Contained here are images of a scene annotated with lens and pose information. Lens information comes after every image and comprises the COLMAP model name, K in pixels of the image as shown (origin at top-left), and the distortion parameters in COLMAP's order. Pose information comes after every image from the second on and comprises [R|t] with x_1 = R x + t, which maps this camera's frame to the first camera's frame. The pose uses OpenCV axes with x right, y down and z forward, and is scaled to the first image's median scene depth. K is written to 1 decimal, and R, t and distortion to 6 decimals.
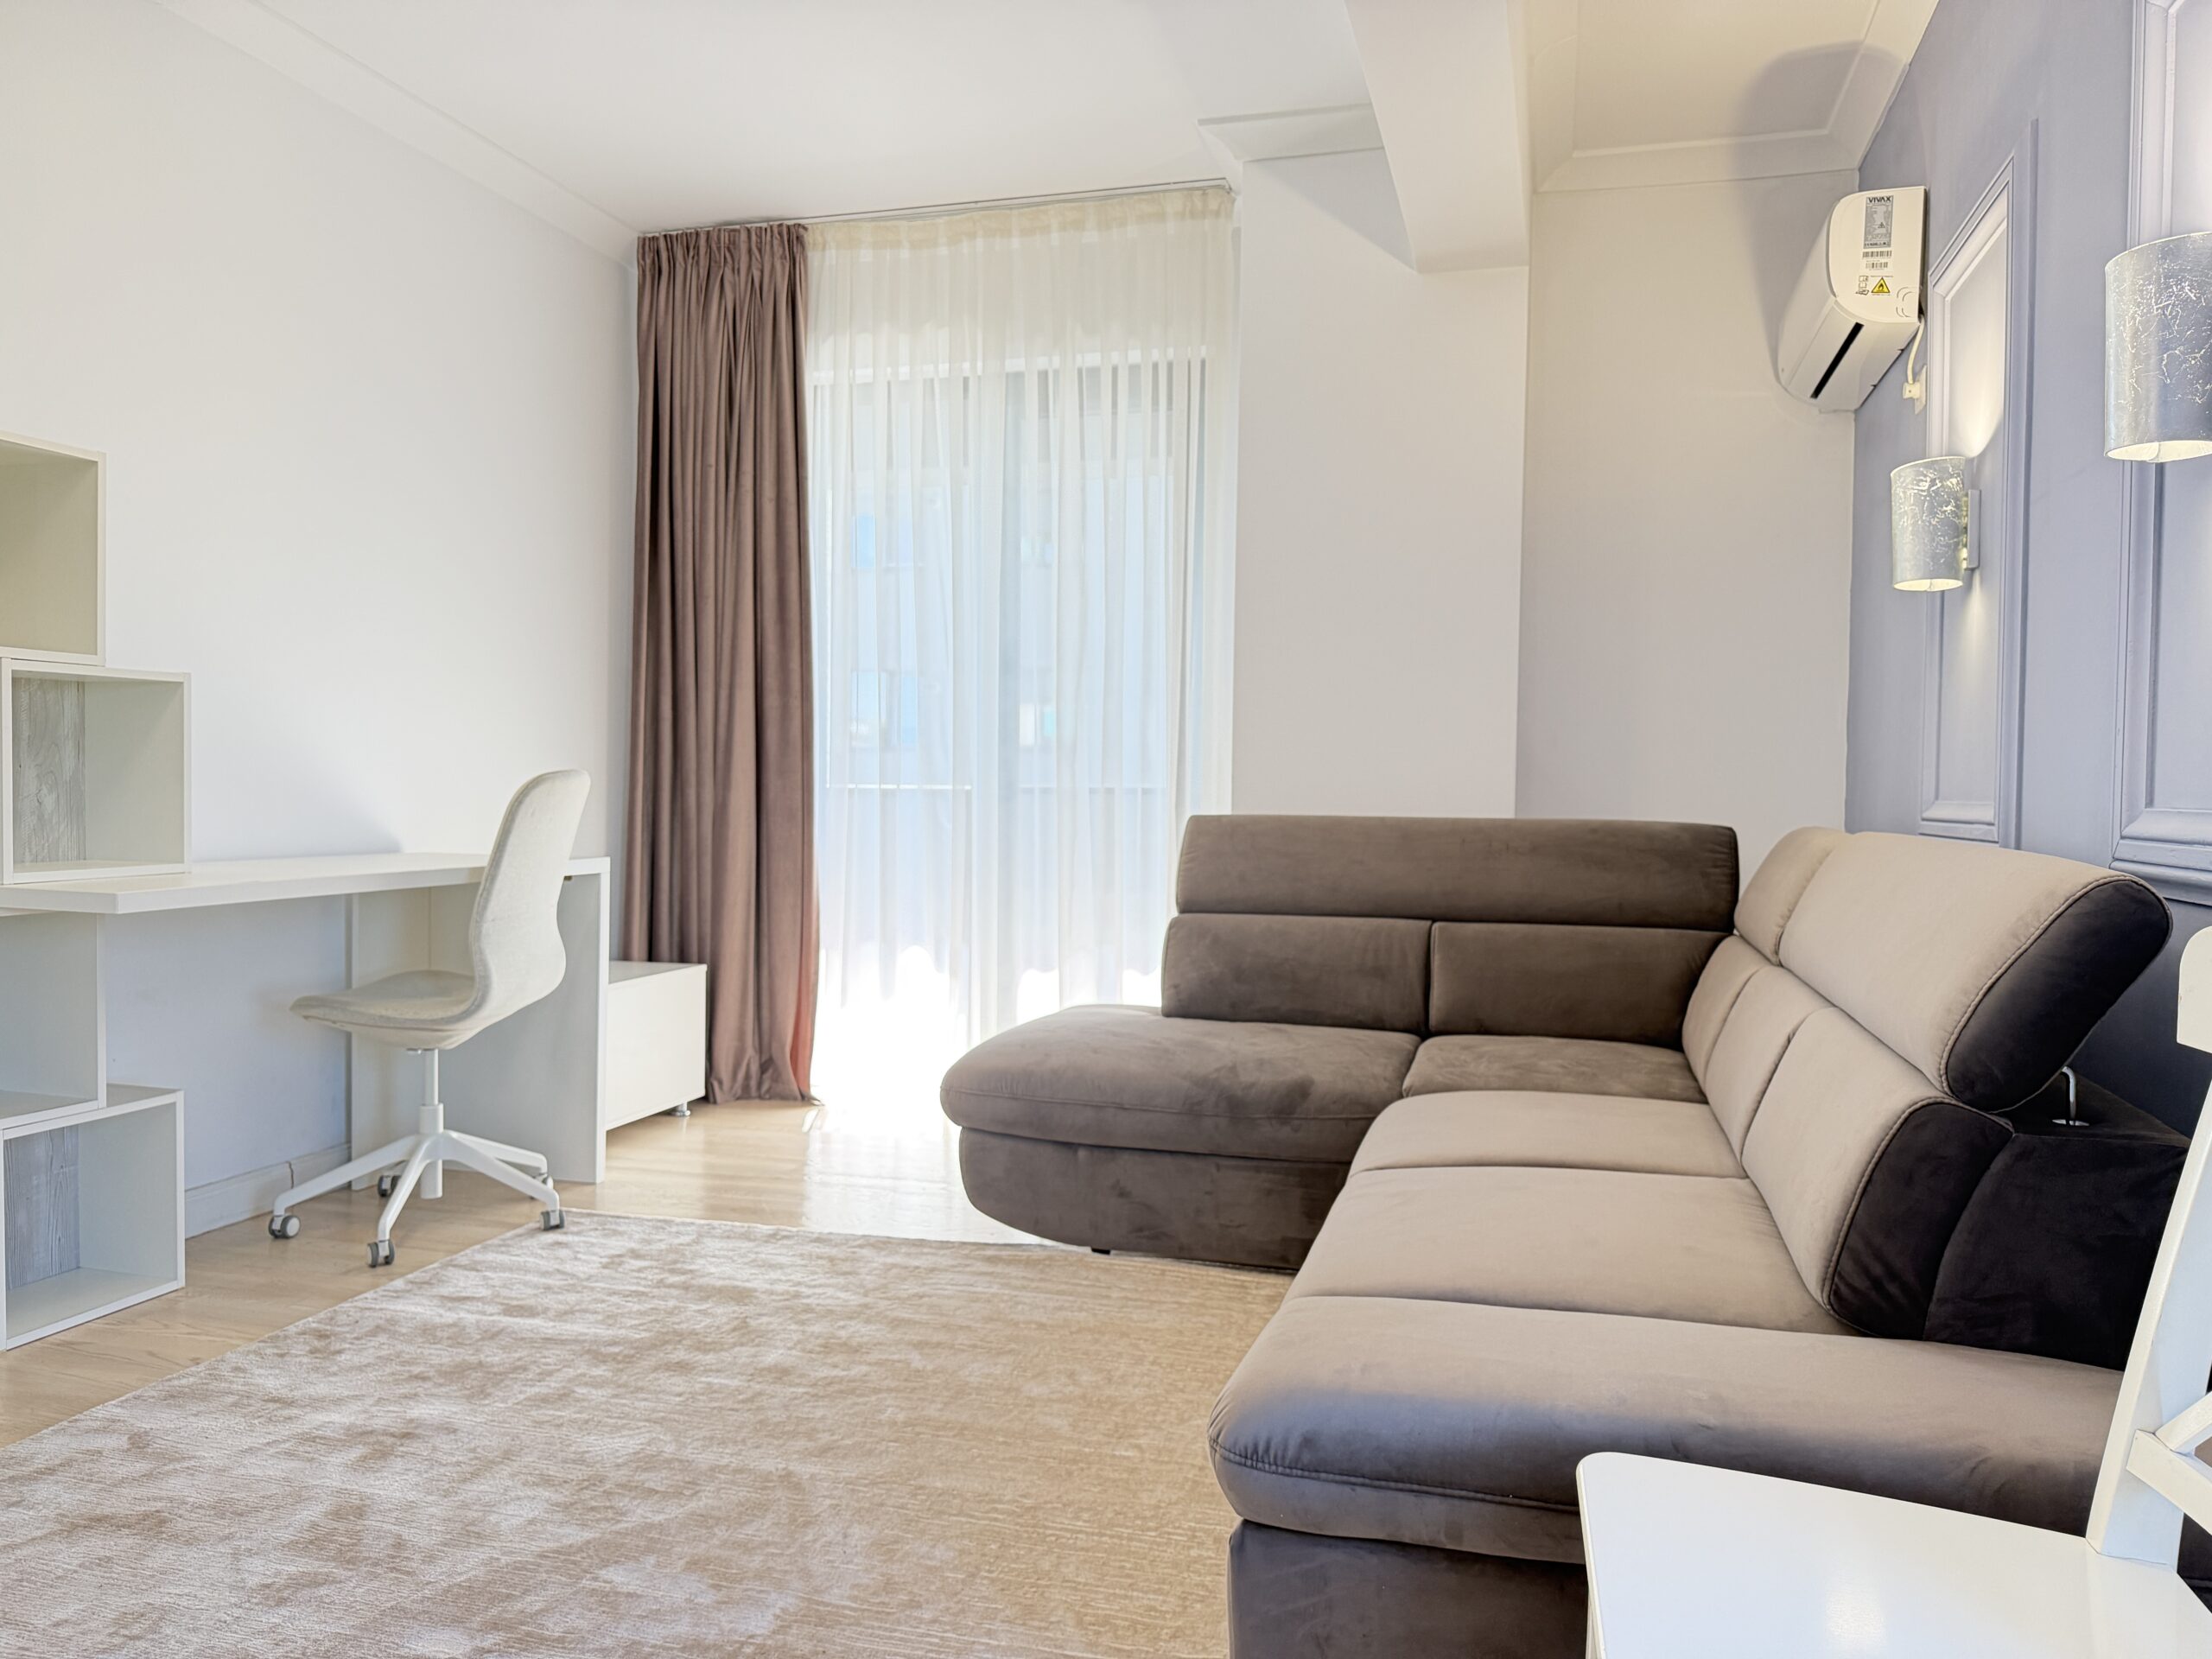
lens RADIAL K [[1554.8, 0, 1107.6], [0, 1554.8, 837.3], [0, 0, 1]] dist [0.031860, -0.041413]
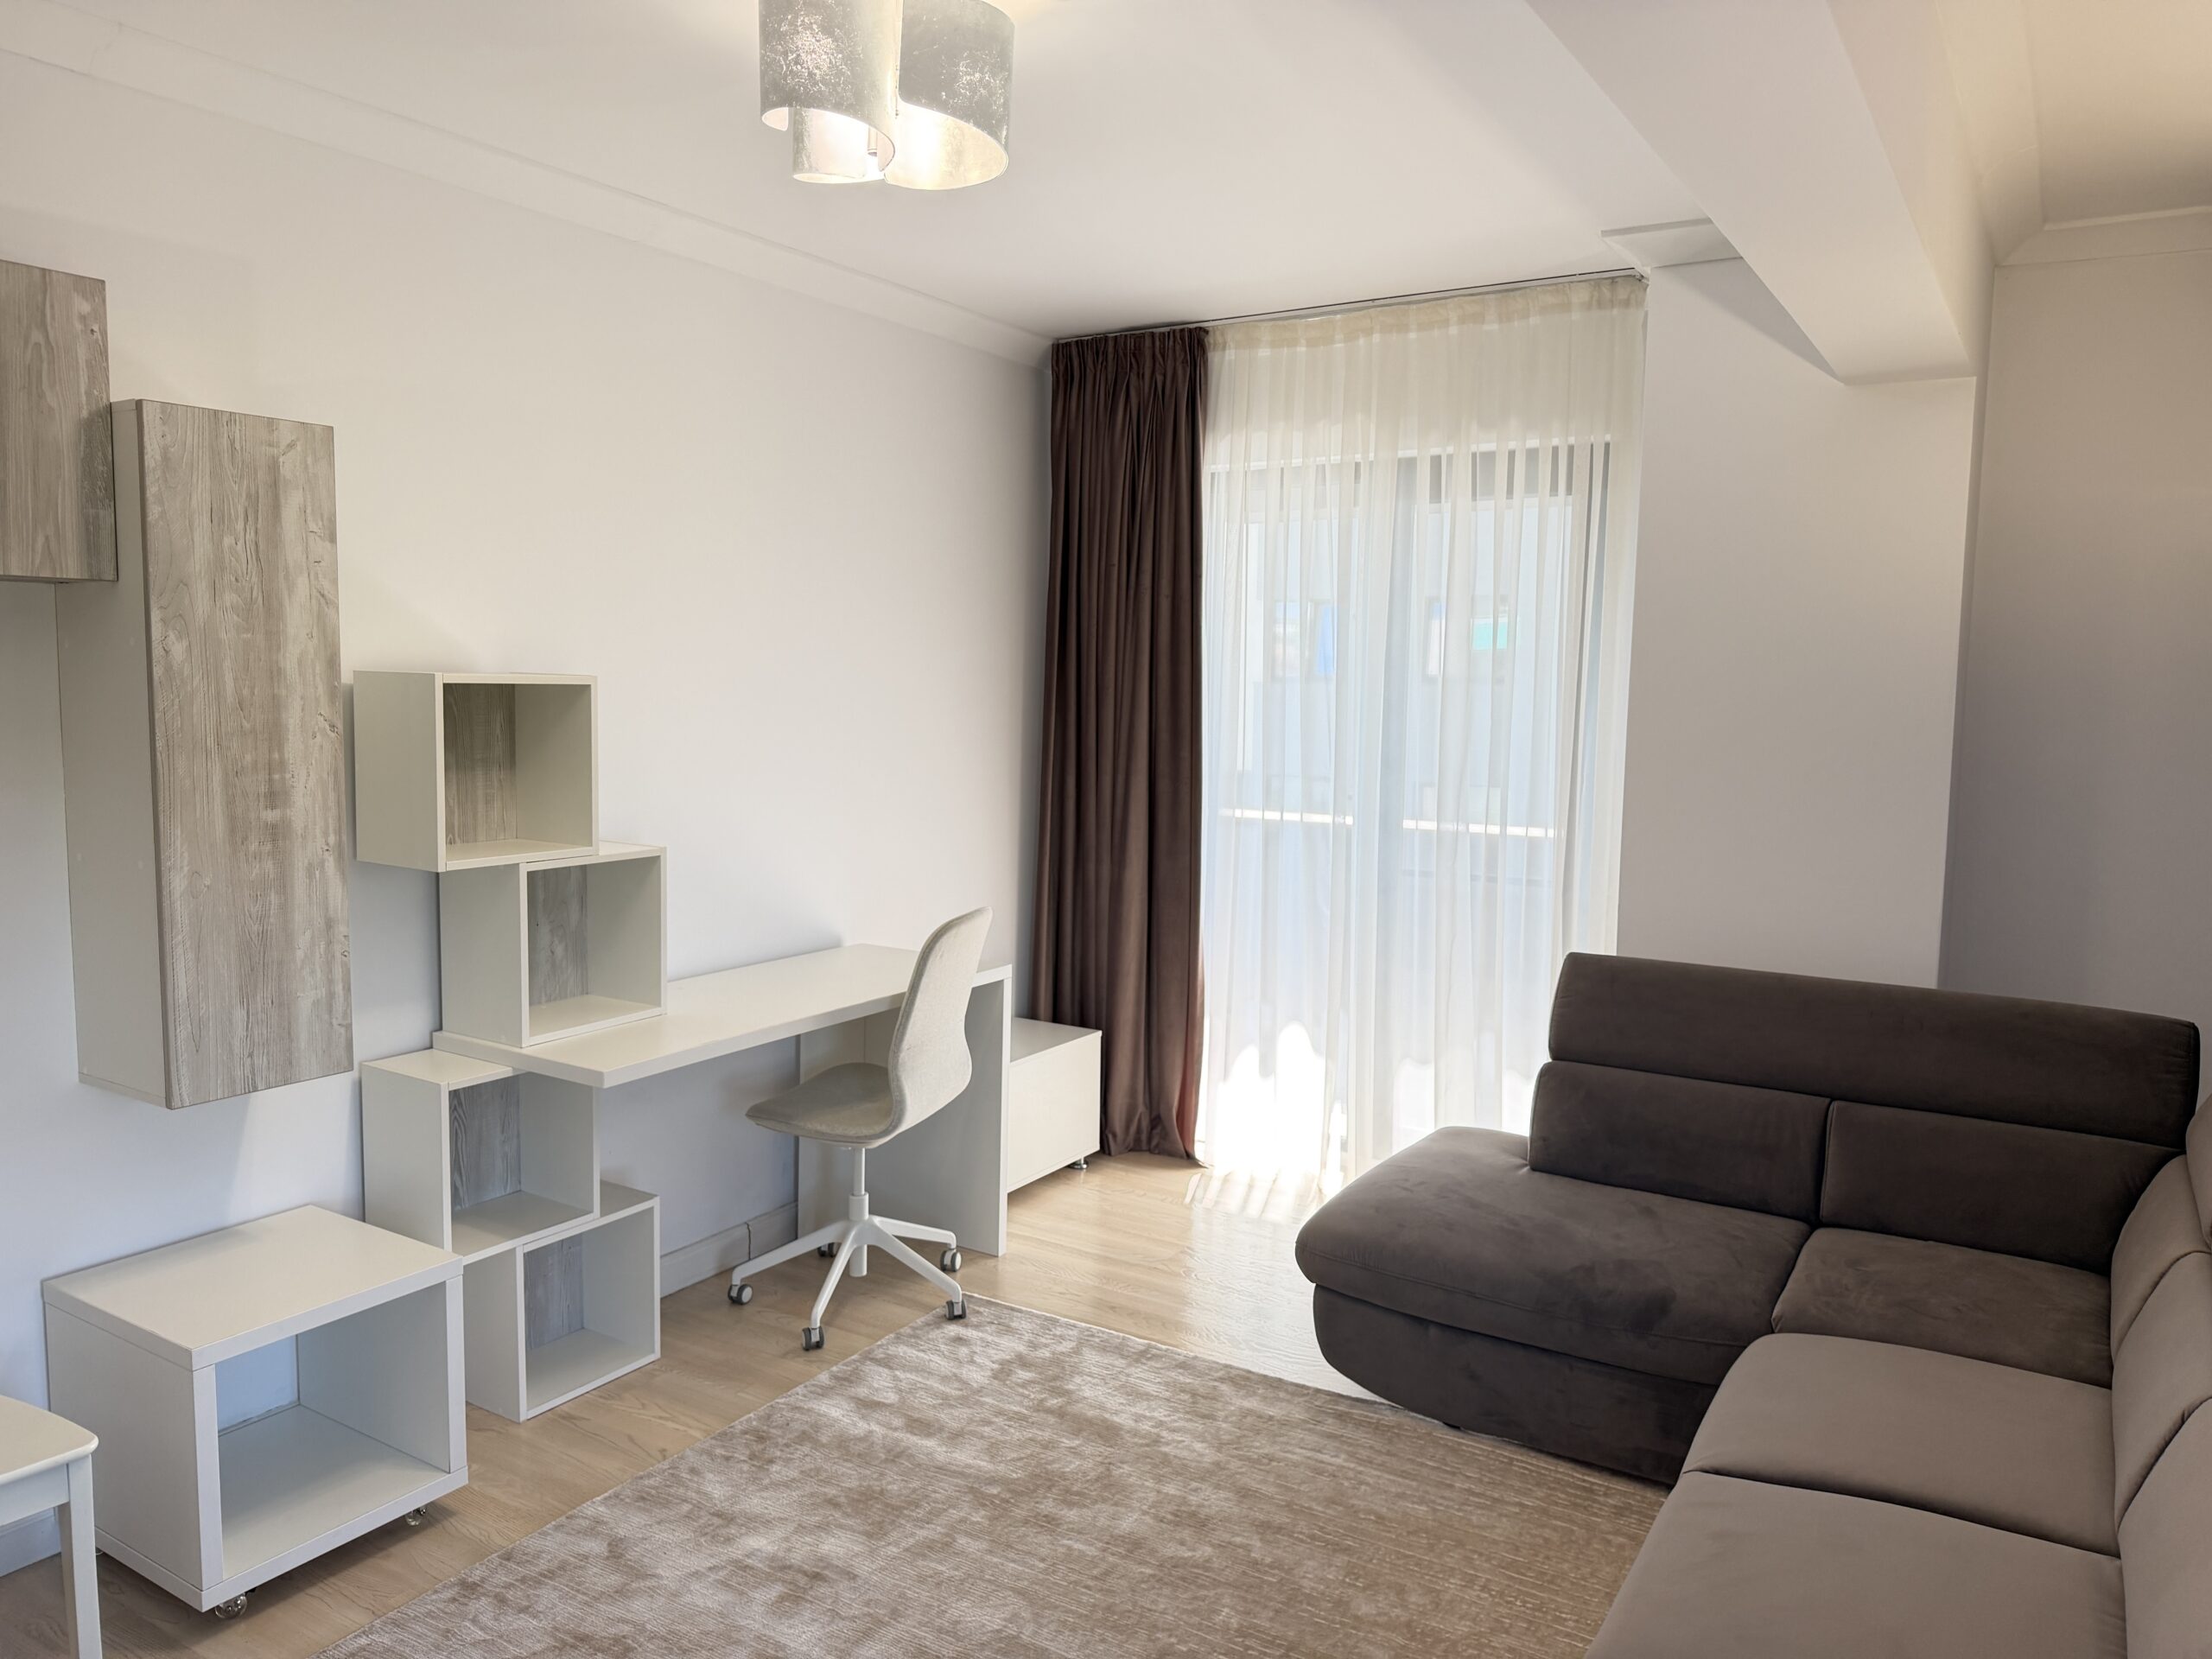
lens RADIAL K [[1554.8, 0, 1095.7], [0, 1554.8, 813.1], [0, 0, 1]] dist [0.031860, -0.041413]
pose [[0.959940, 0.028340, -0.278770, 0.043306], [-0.013910, 0.998465, 0.053605, -0.172843], [0.279861, -0.047579, 0.958861, -0.026552]]
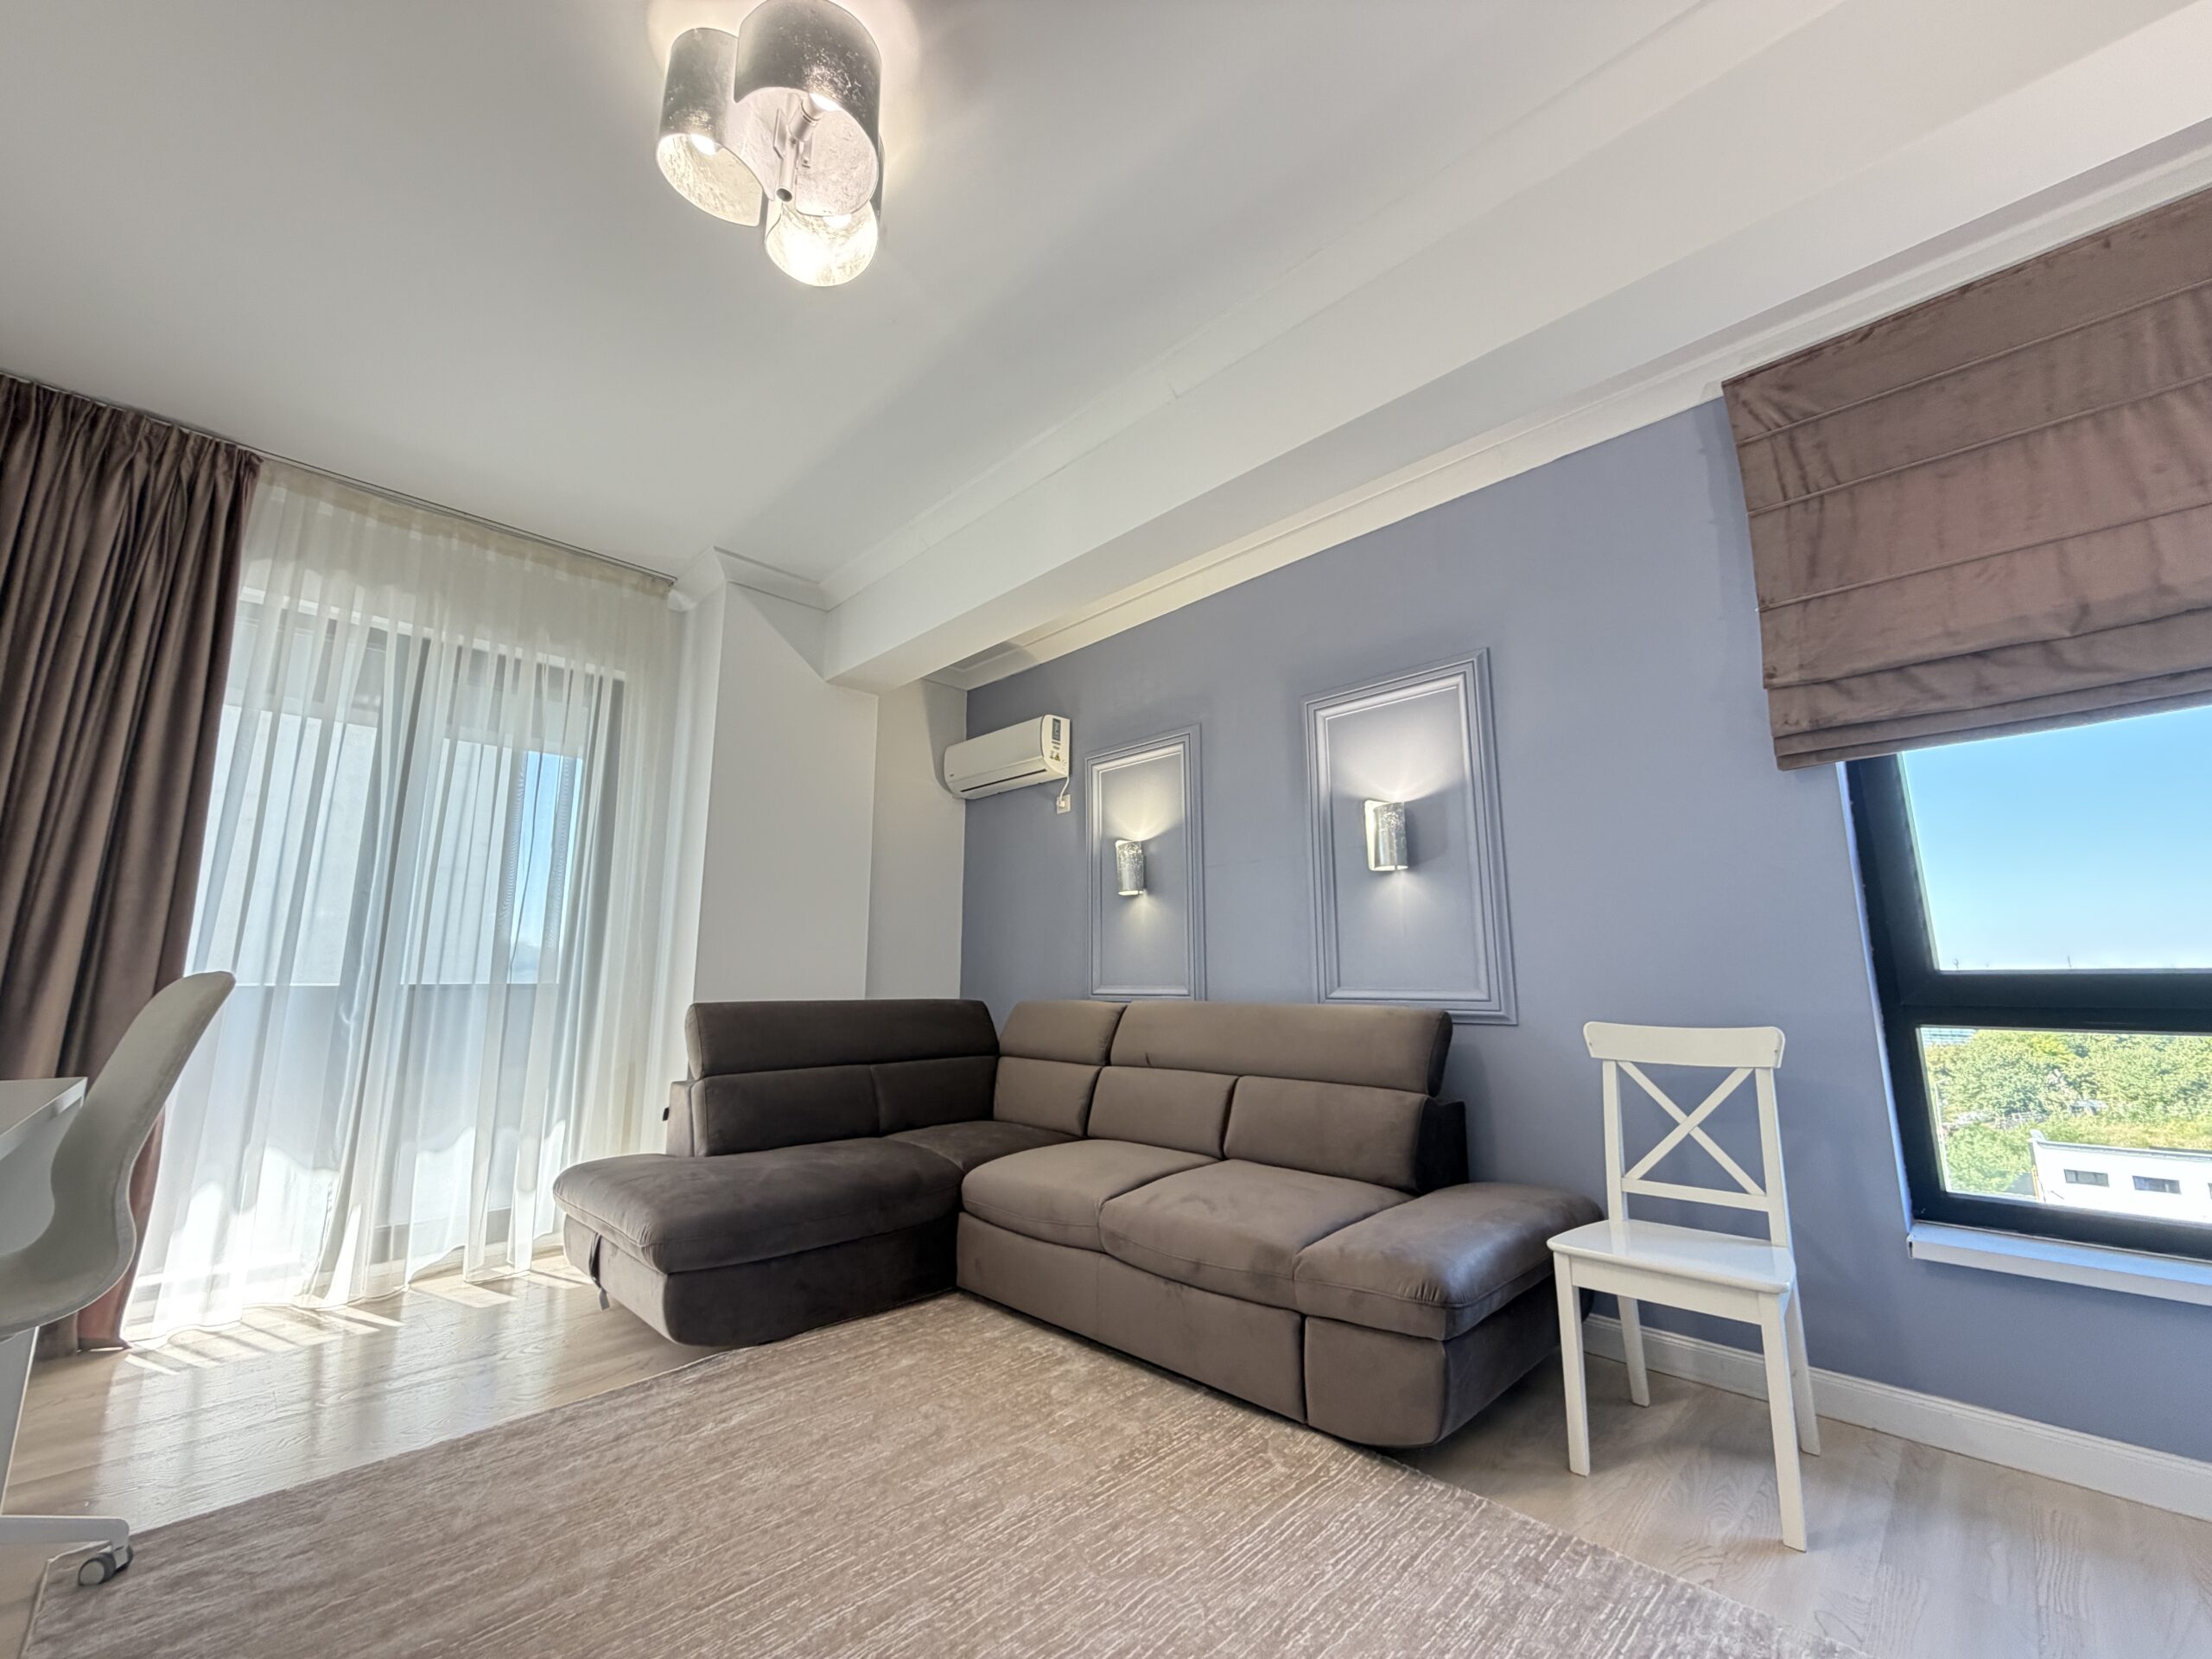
lens RADIAL K [[881.1, 0, 1101.0], [0, 881.1, 823.9], [0, 0, 1]] dist [-0.003657, 0.000677]
pose [[0.489386, 0.143318, 0.860210, -0.537800], [0.035646, 0.982291, -0.183938, -0.016630], [-0.871338, 0.120680, 0.475611, 0.326625]]
